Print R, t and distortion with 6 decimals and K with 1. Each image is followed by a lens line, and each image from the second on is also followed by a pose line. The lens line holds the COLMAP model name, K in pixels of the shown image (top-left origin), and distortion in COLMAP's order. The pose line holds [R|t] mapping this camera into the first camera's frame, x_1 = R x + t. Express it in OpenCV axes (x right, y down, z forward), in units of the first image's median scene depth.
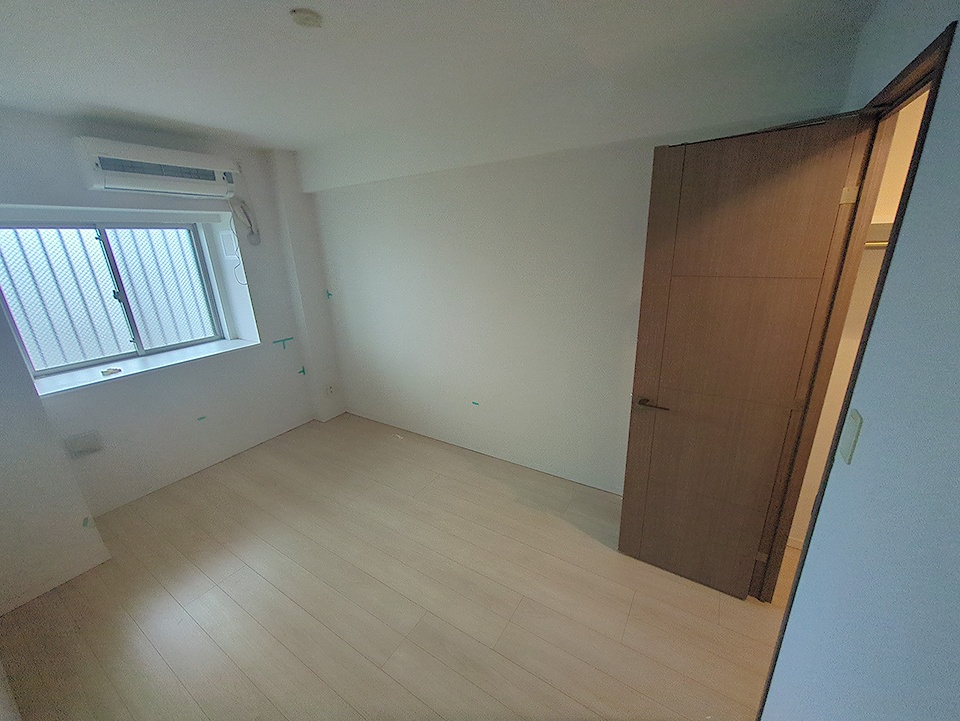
lens RADIAL K [[377.2, 0, 482.6], [0, 377.2, 360.2], [0, 0, 1]] dist [-0.002035, 0.000438]
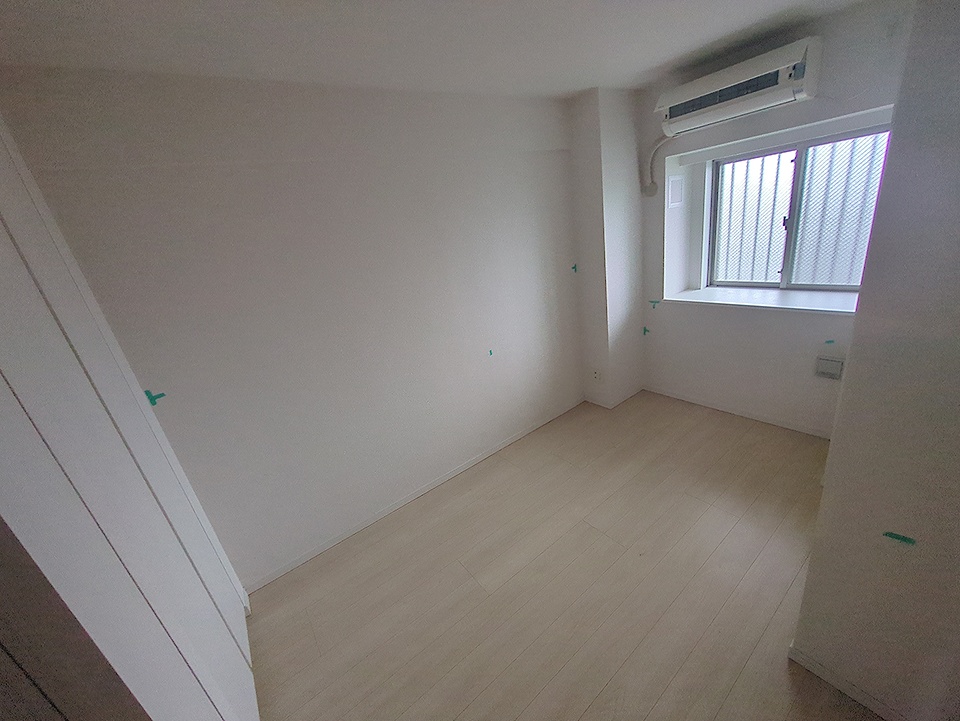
lens RADIAL K [[377.2, 0, 482.6], [0, 377.2, 360.2], [0, 0, 1]] dist [-0.002035, 0.000438]
pose [[-0.371084, 0.391731, -0.841928, 0.290227], [-0.129315, 0.876030, 0.464595, -0.222722], [0.919551, 0.281278, -0.274424, 0.680340]]
